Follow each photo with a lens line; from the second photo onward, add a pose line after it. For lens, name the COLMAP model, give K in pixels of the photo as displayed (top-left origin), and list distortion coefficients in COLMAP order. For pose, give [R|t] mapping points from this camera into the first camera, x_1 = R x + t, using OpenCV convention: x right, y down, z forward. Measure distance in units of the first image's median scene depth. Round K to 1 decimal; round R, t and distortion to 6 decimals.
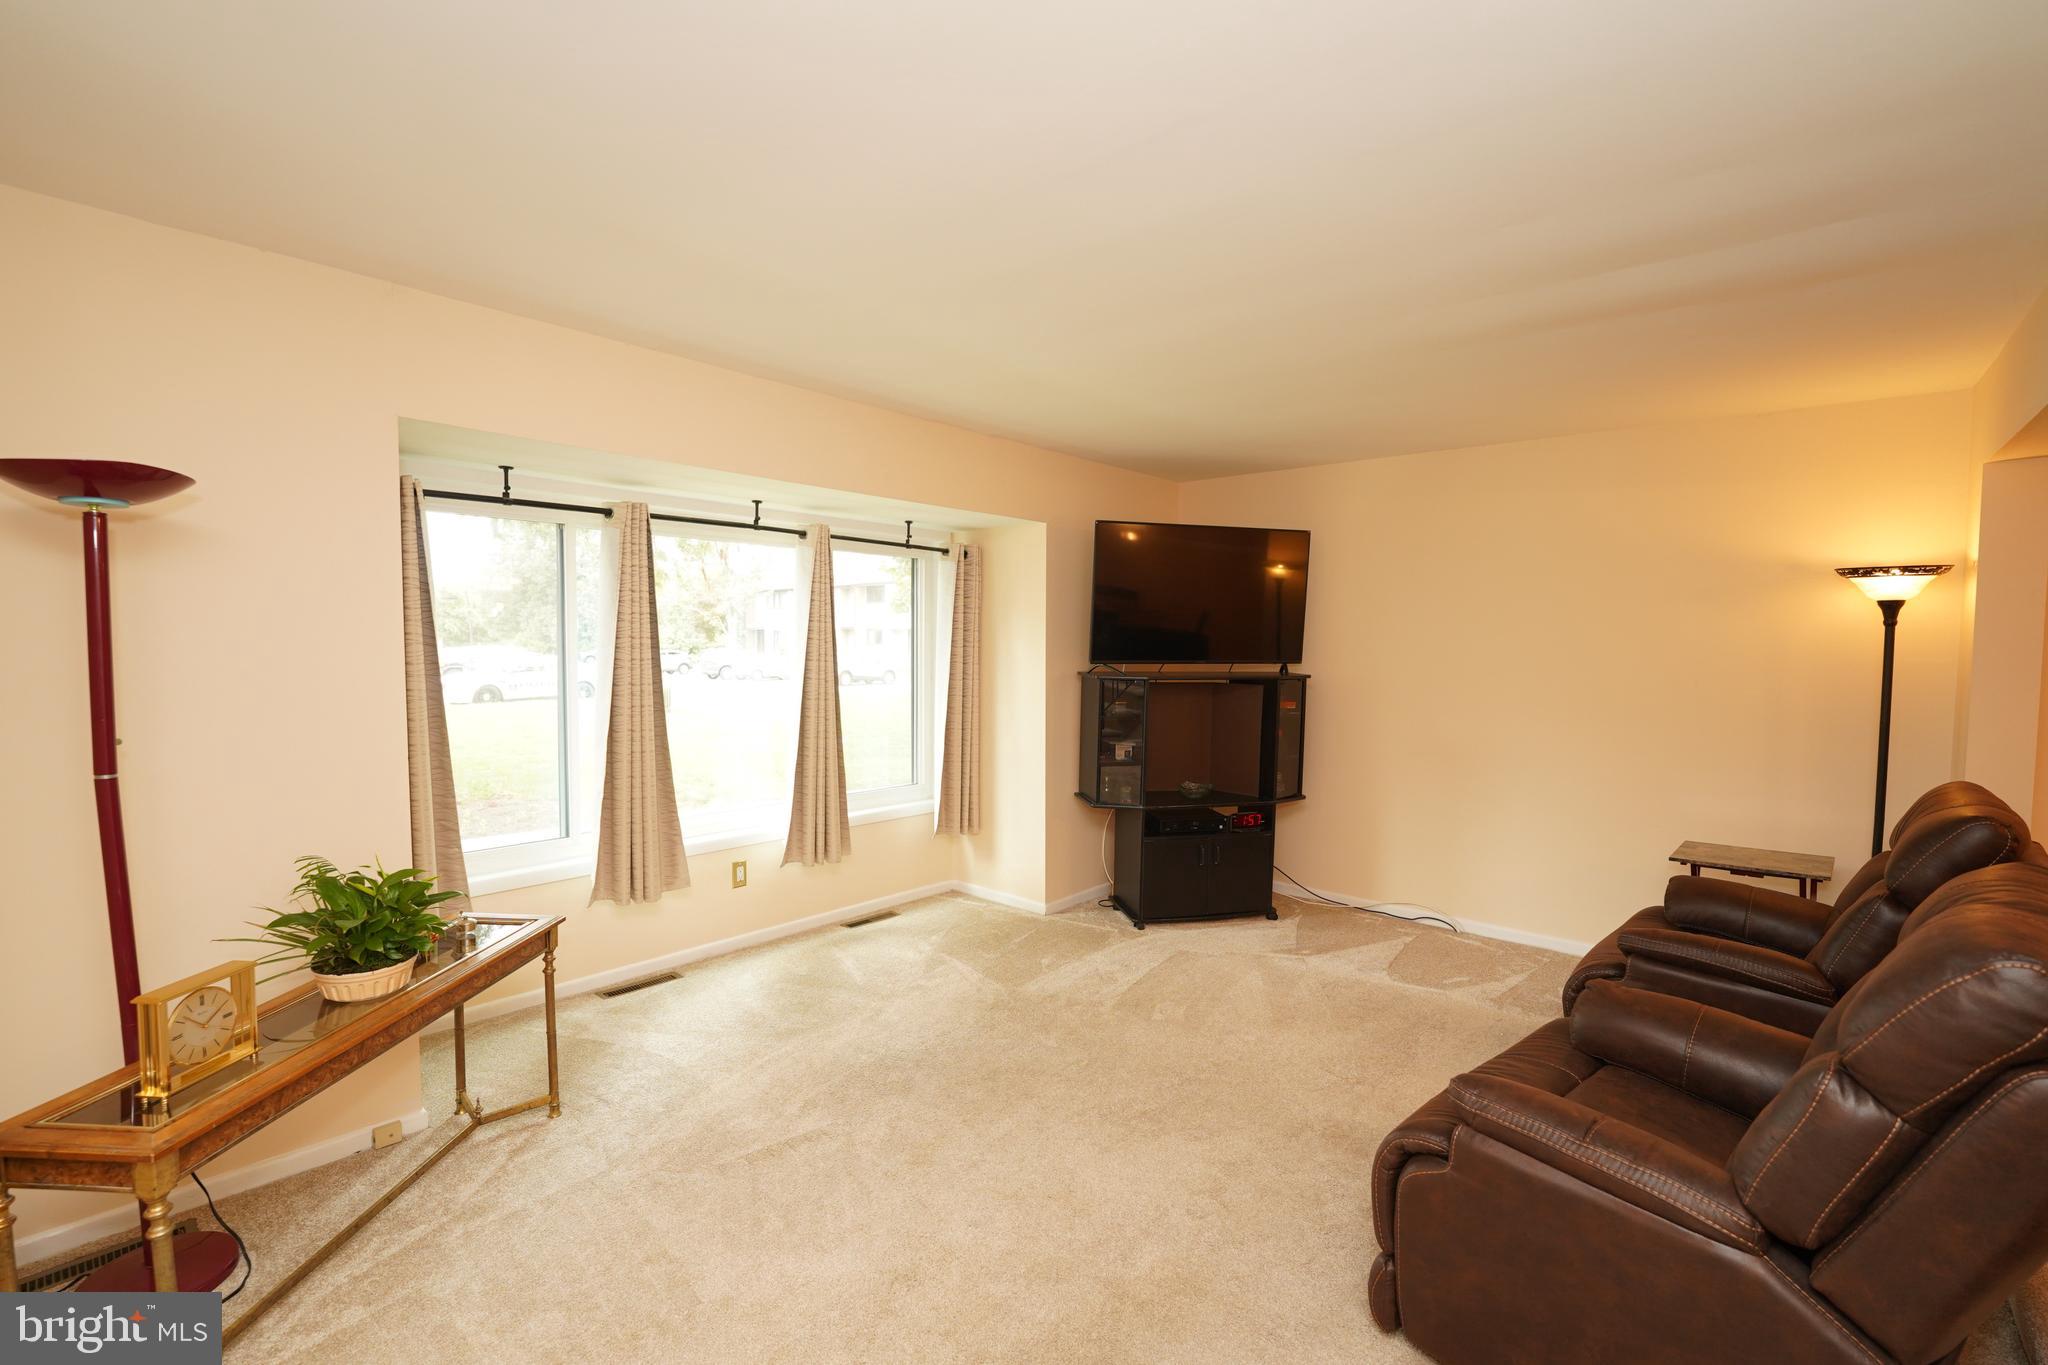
lens RADIAL K [[896.5, 0, 1024.0], [0, 896.5, 682.5], [0, 0, 1]] dist [-0.015414, -0.000205]
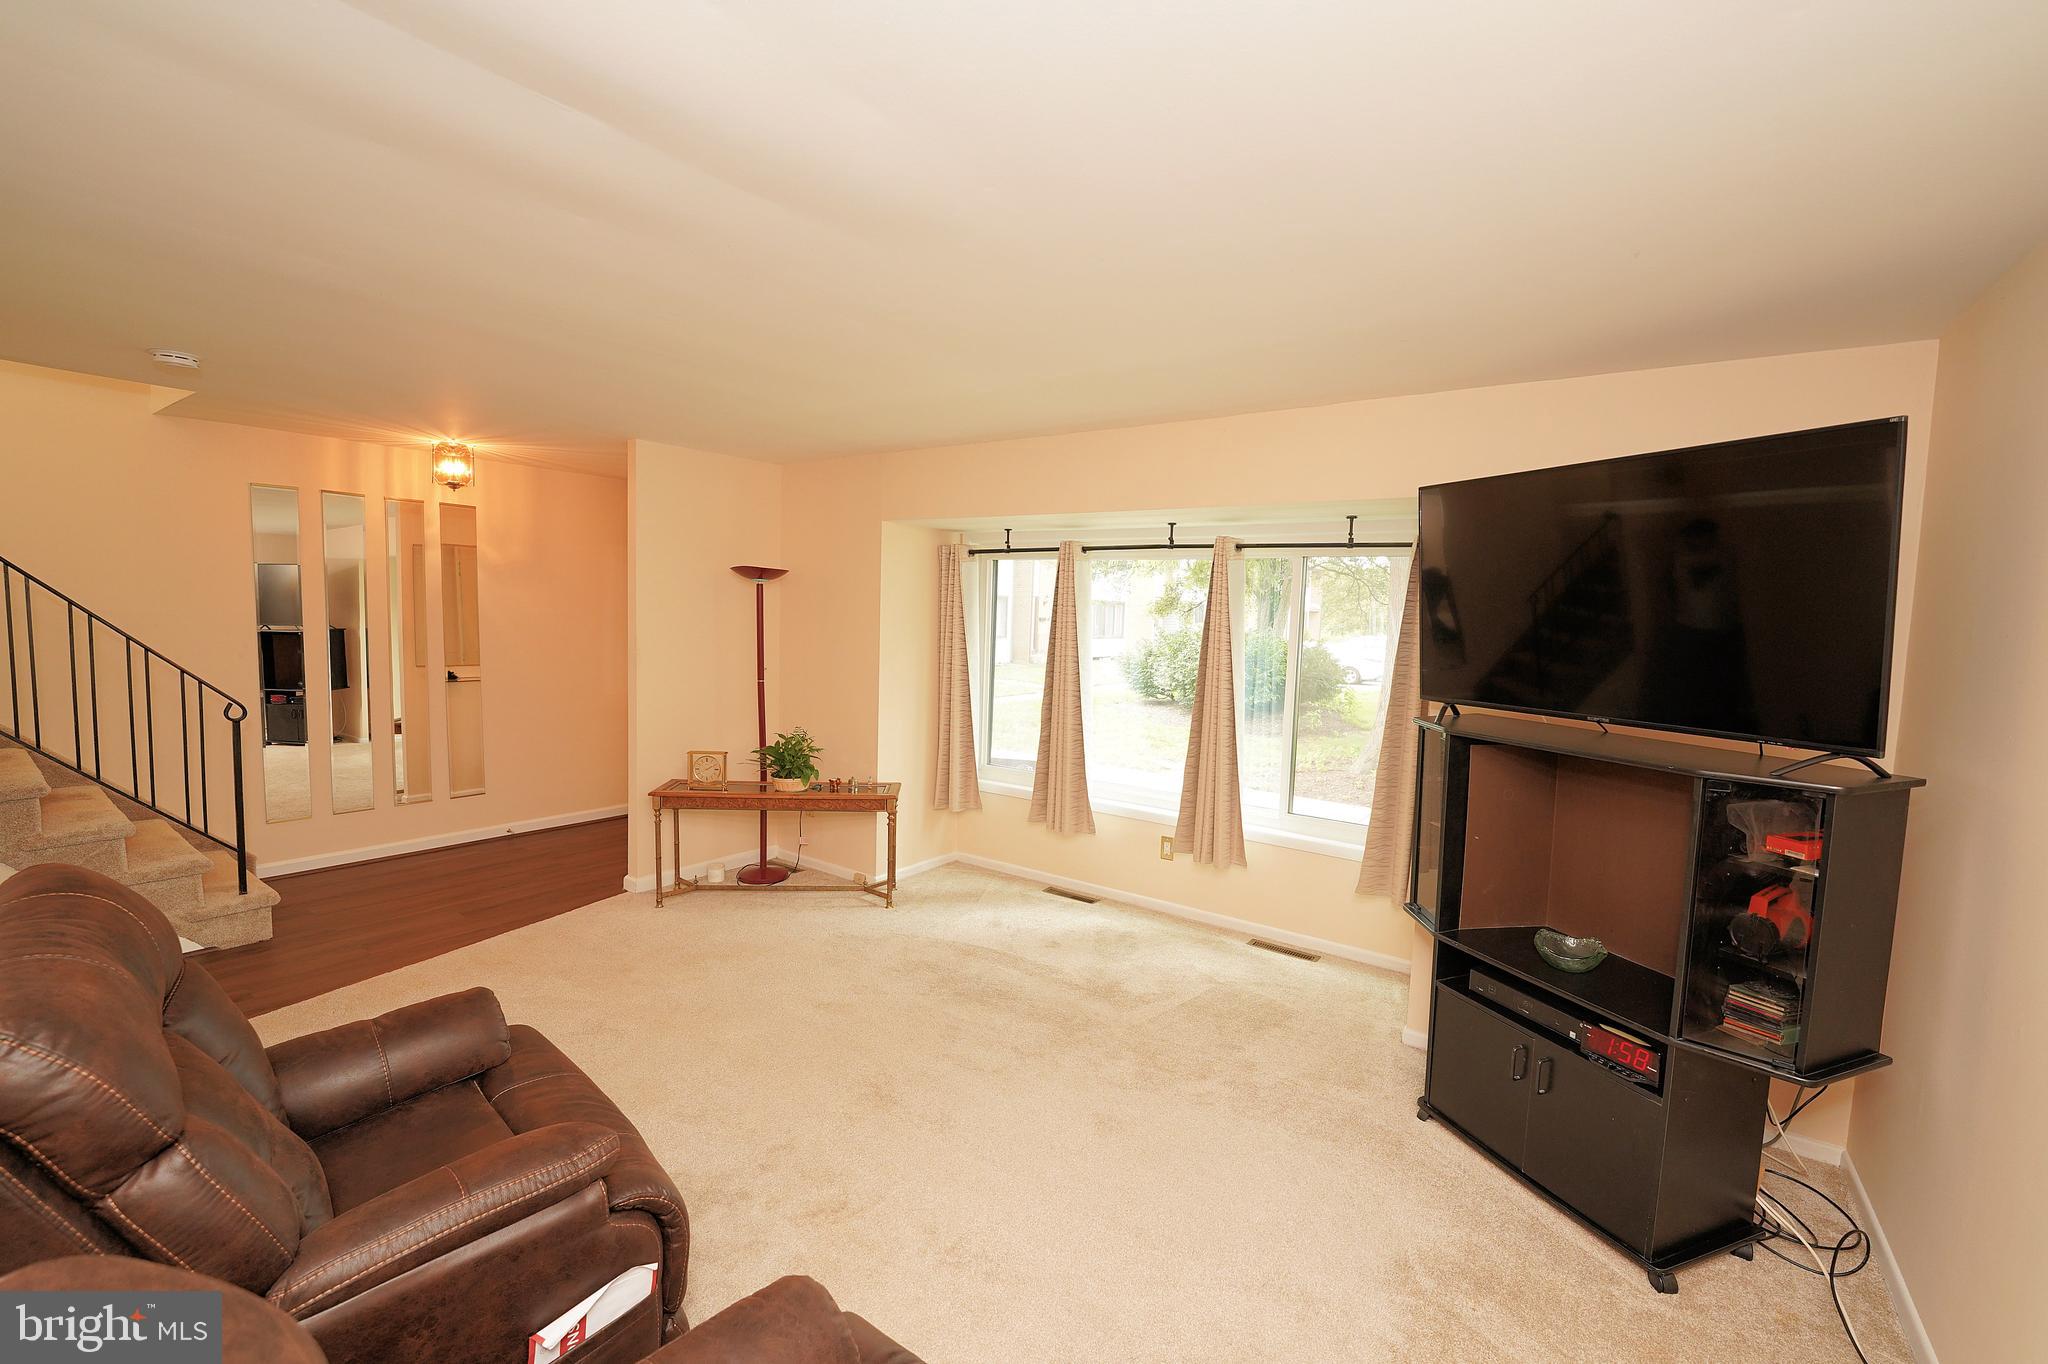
lens RADIAL K [[853.9, 0, 990.7], [0, 853.9, 685.0], [0, 0, 1]] dist [-0.000428, 0.000063]
pose [[0.087989, 0.079497, -0.992944, 1.655872], [-0.078060, 0.994295, 0.072688, -0.129014], [0.993058, 0.071113, 0.093693, 1.470963]]
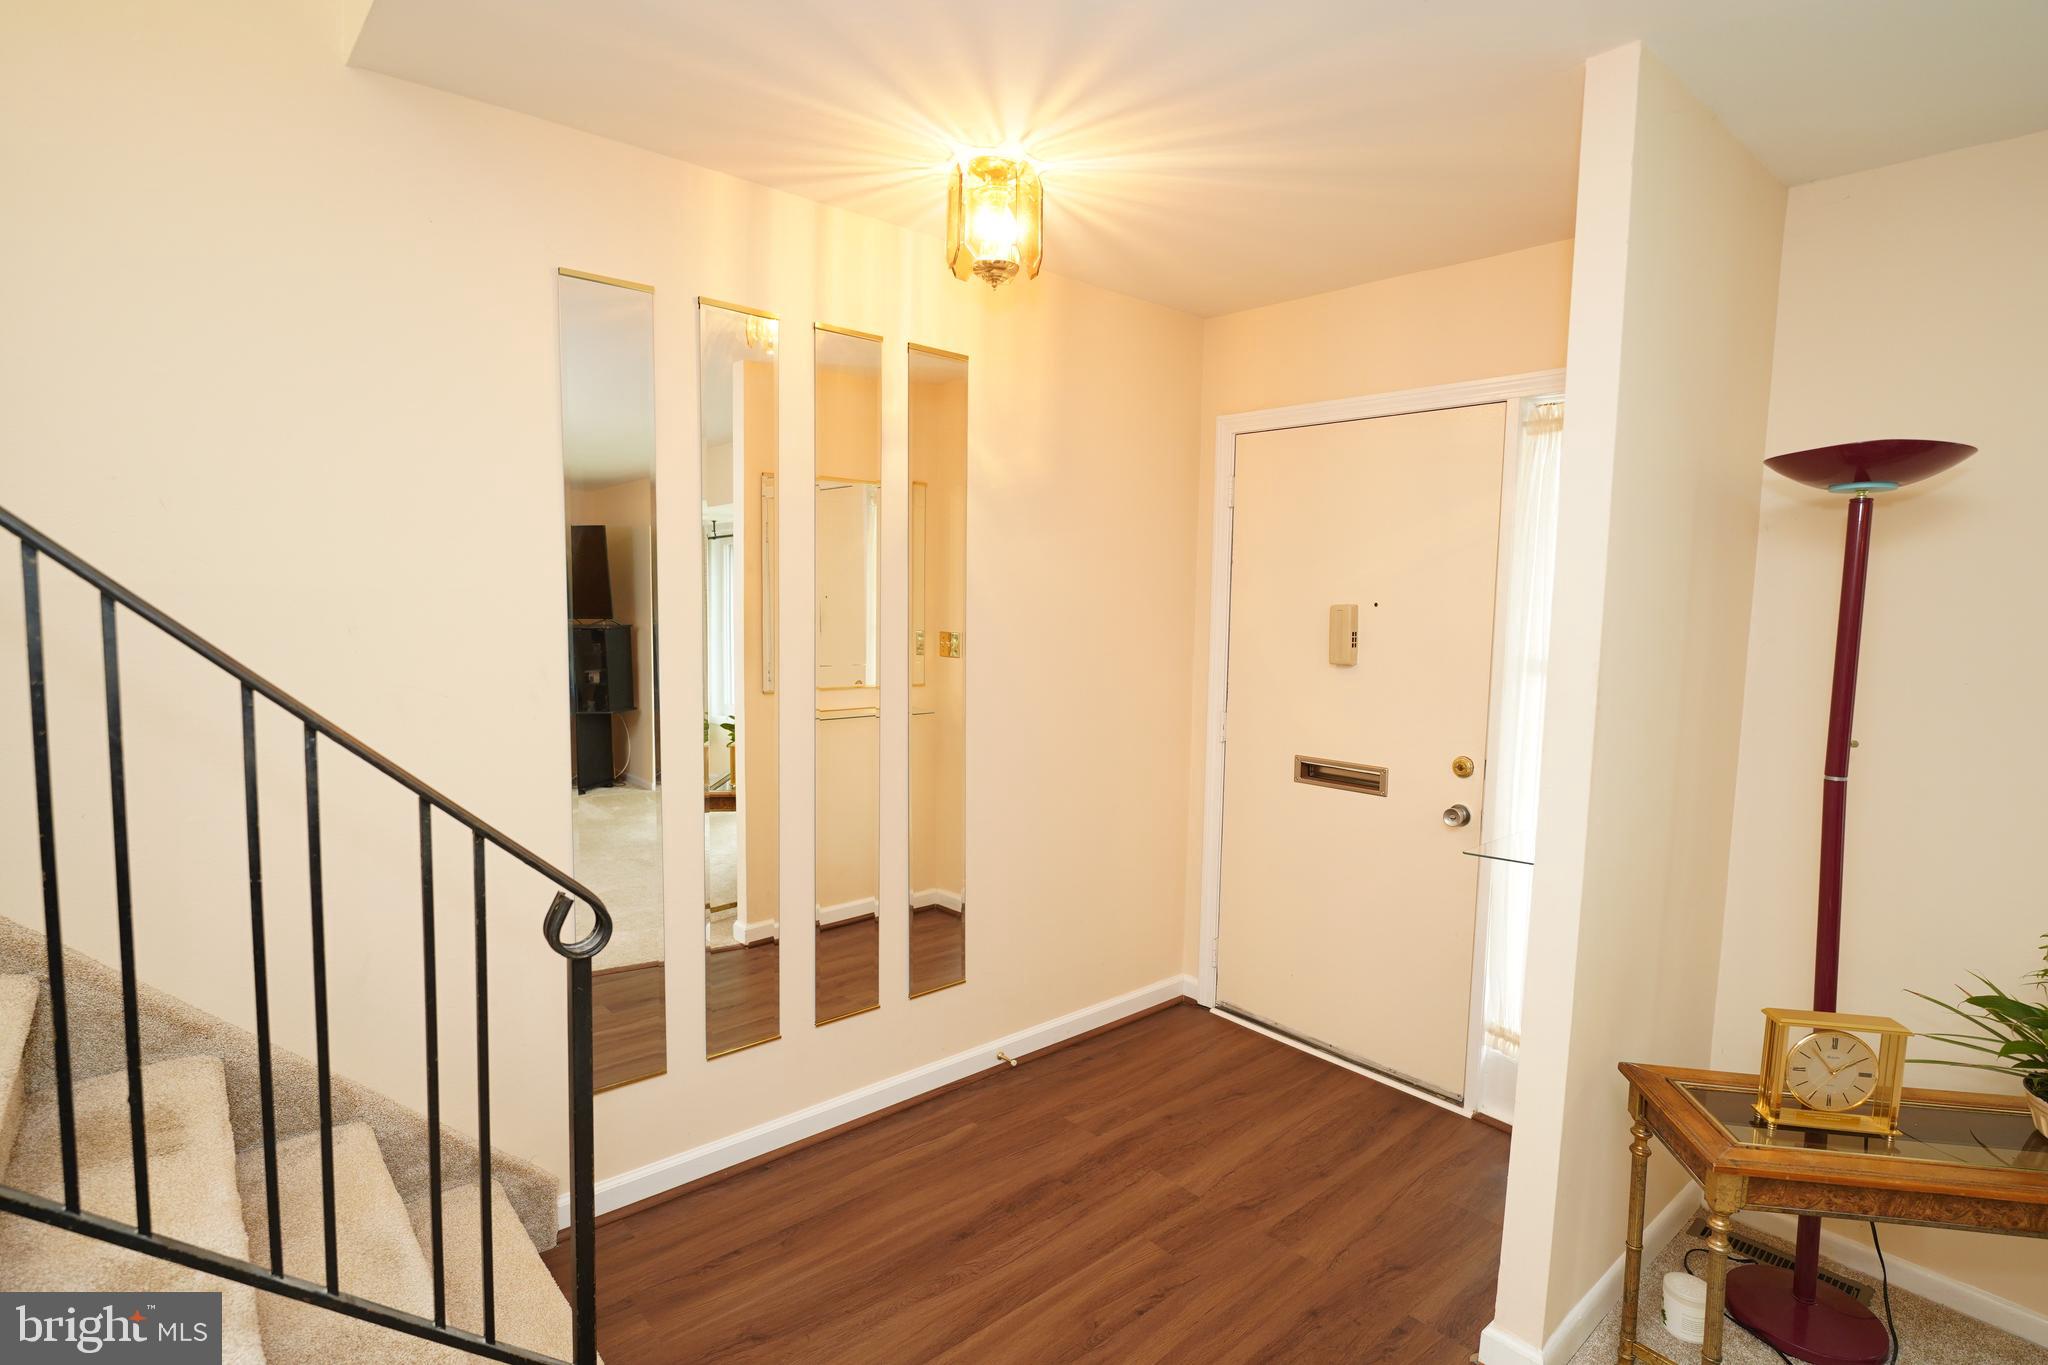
lens RADIAL K [[1013.7, 0, 1024.0], [0, 1013.7, 682.5], [0, 0, 1]] dist [-0.002759, -0.001980]
pose [[-0.118994, 0.079033, -0.989744, 0.129708], [-0.072820, 0.993448, 0.088083, -0.028078], [0.990221, 0.082554, -0.112460, 0.251727]]
